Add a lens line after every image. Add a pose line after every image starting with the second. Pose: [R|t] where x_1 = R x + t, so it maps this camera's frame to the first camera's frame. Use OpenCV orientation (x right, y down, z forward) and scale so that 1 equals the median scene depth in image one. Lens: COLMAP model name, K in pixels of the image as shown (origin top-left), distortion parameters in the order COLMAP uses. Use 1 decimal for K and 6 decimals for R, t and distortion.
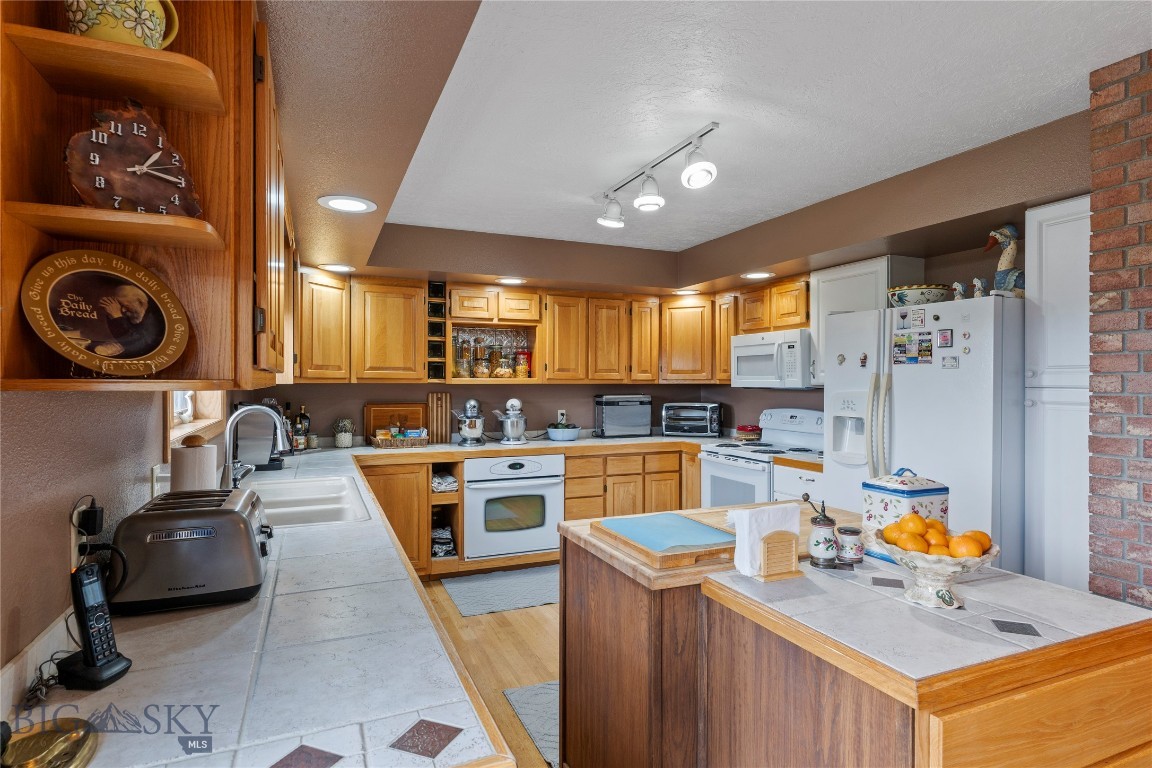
lens RADIAL K [[622.4, 0, 576.0], [0, 622.4, 384.0], [0, 0, 1]] dist [0.000078, -0.000024]
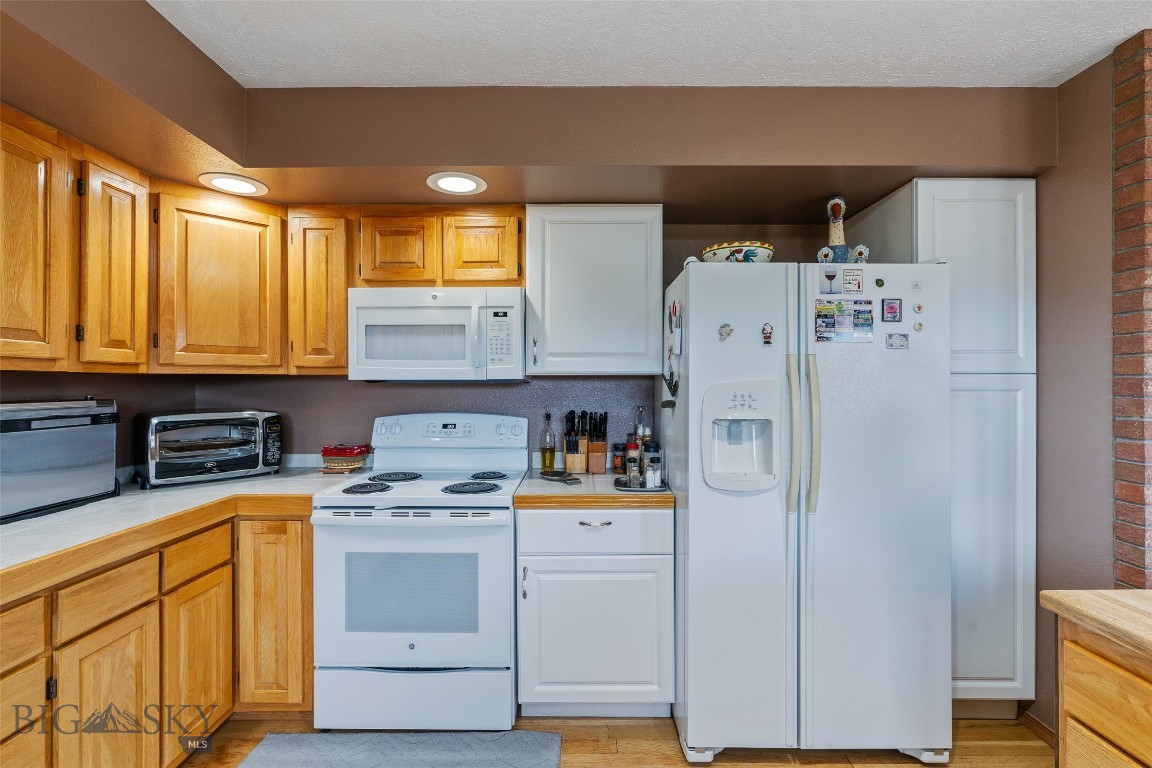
lens RADIAL K [[505.6, 0, 576.0], [0, 505.6, 384.0], [0, 0, 1]] dist [-0.017235, -0.000244]
pose [[0.394847, -0.002033, 0.918745, -0.079619], [0.005426, 0.999985, -0.000120, 0.009503], [-0.918731, 0.005033, 0.394852, 0.632706]]
